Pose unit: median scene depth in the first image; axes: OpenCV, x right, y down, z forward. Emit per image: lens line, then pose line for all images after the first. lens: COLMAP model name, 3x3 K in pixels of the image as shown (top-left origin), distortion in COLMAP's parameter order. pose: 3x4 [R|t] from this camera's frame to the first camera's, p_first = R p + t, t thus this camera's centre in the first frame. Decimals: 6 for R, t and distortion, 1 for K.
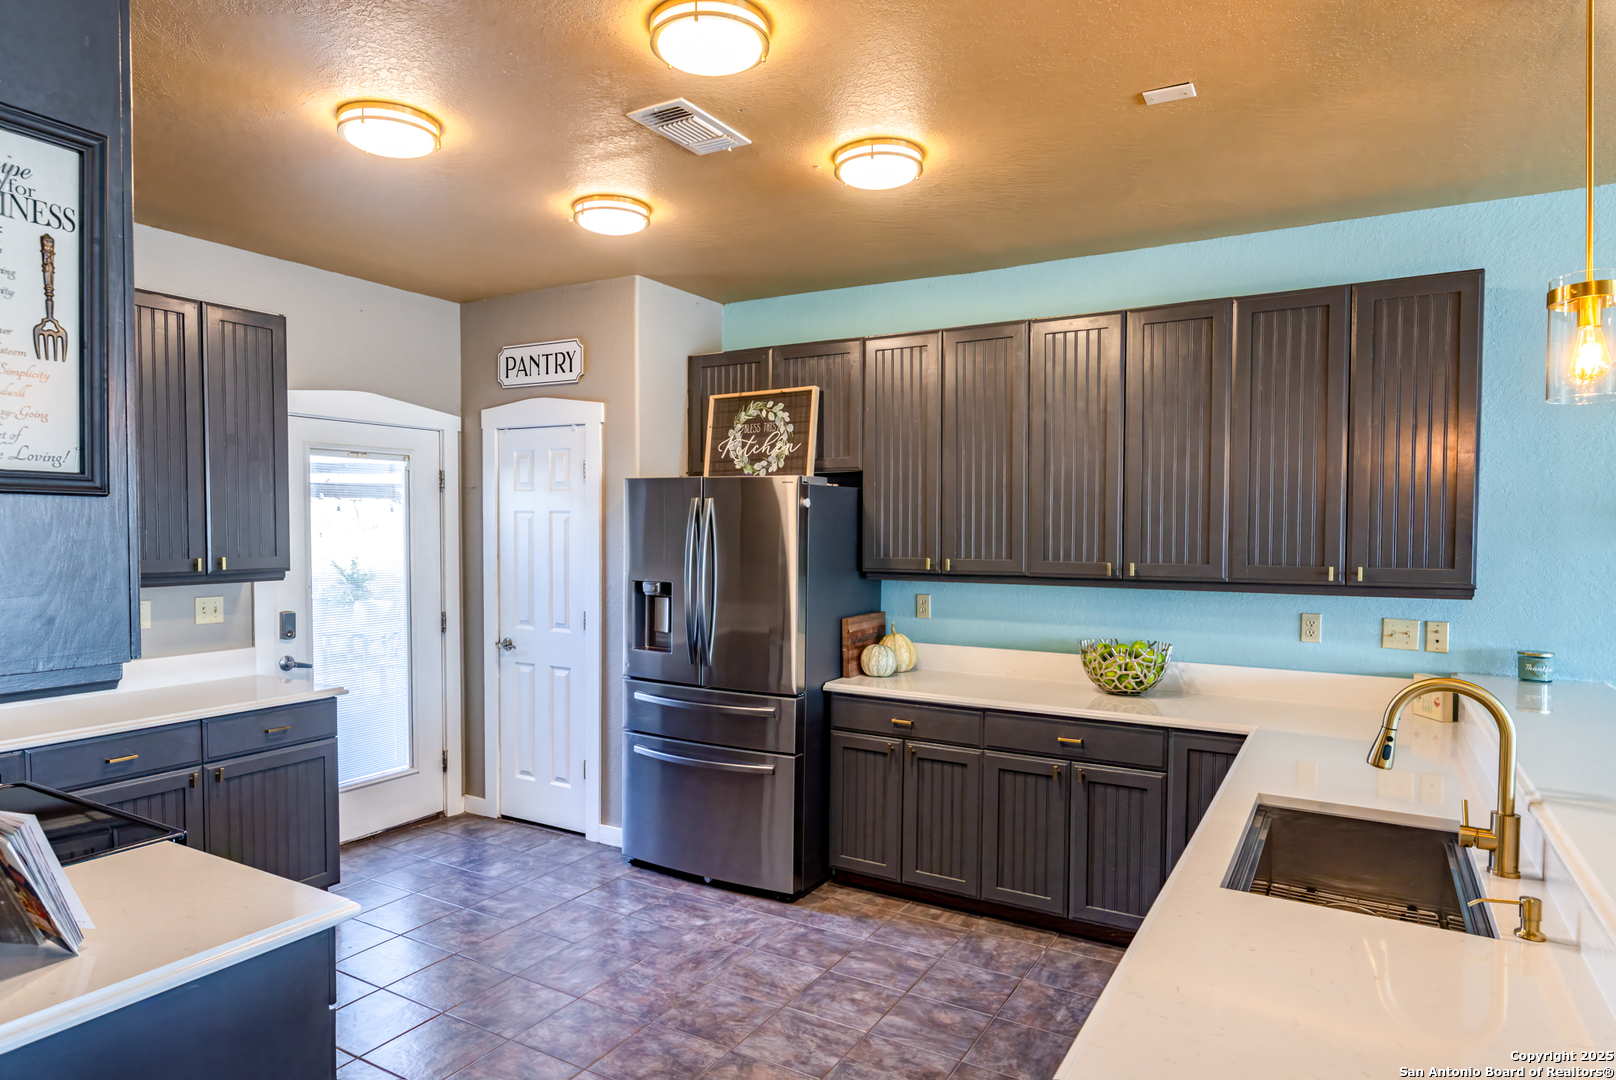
lens RADIAL K [[922.9, 0, 681.5], [0, 922.9, 626.9], [0, 0, 1]] dist [0.003643, -0.000109]
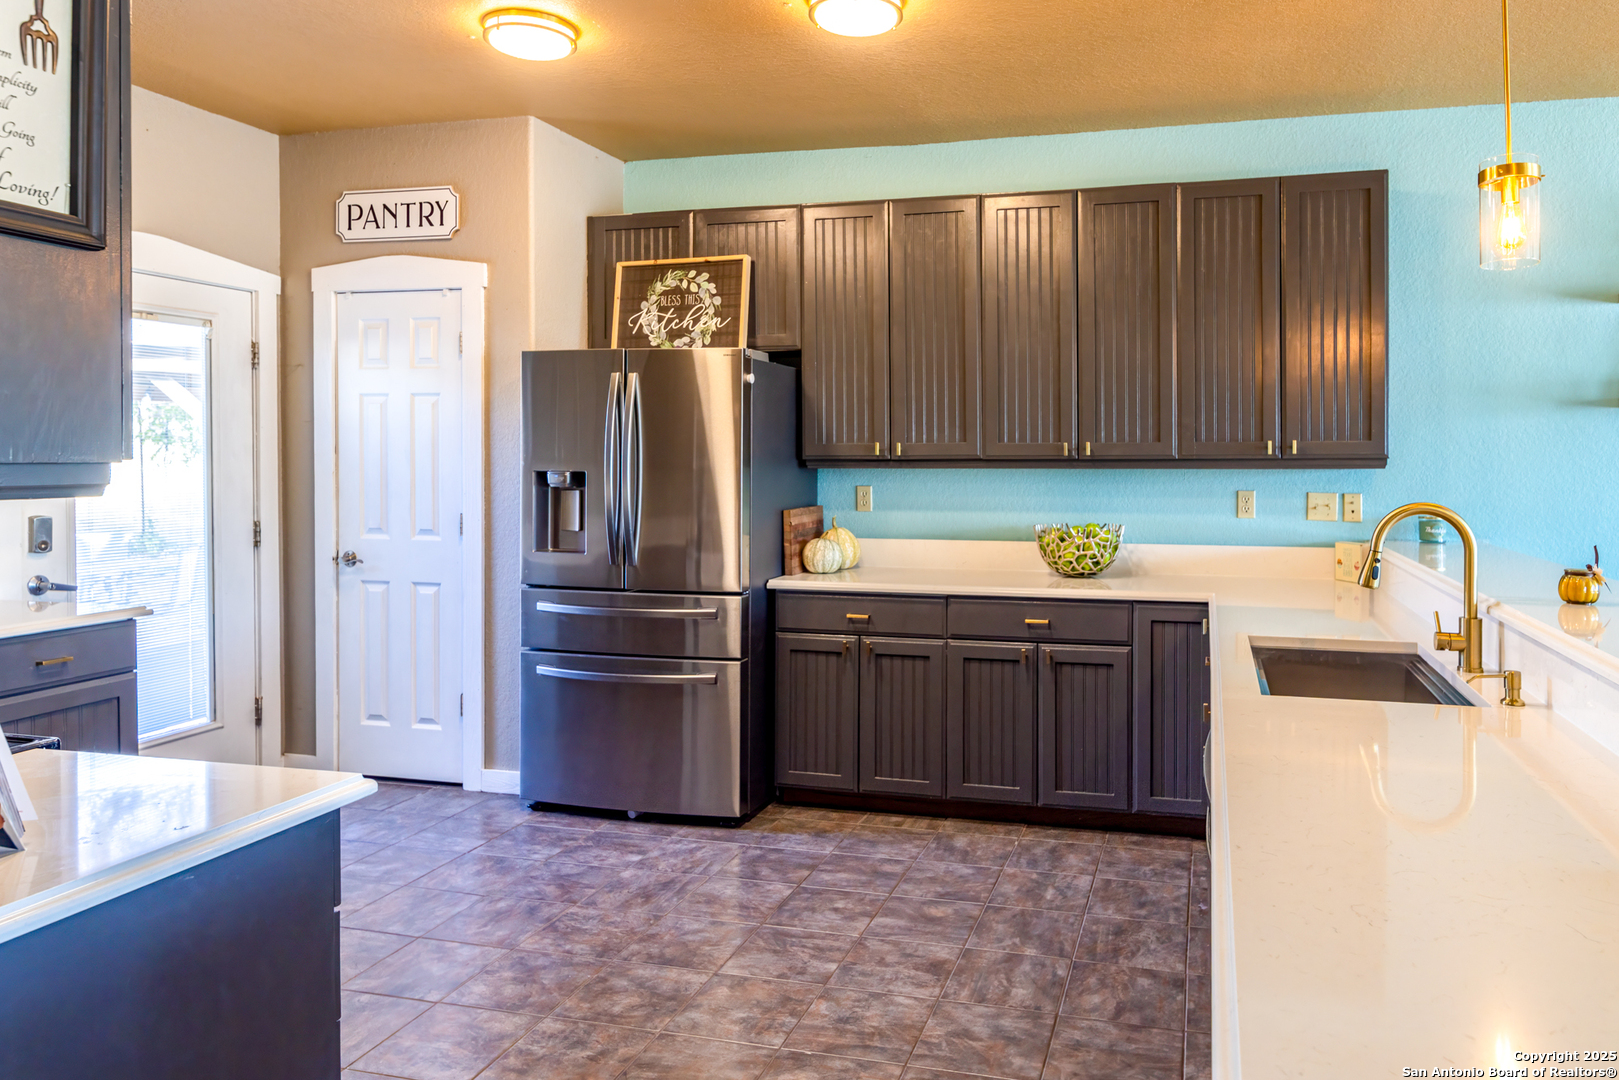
lens RADIAL K [[1072.6, 0, 809.5], [0, 1072.6, 540.0], [0, 0, 1]] dist [0.000902, -0.000289]
pose [[0.959868, -0.008466, 0.280326, -0.115685], [0.015766, 0.999592, -0.023798, 0.054632], [-0.280010, 0.027262, 0.959610, -0.020121]]
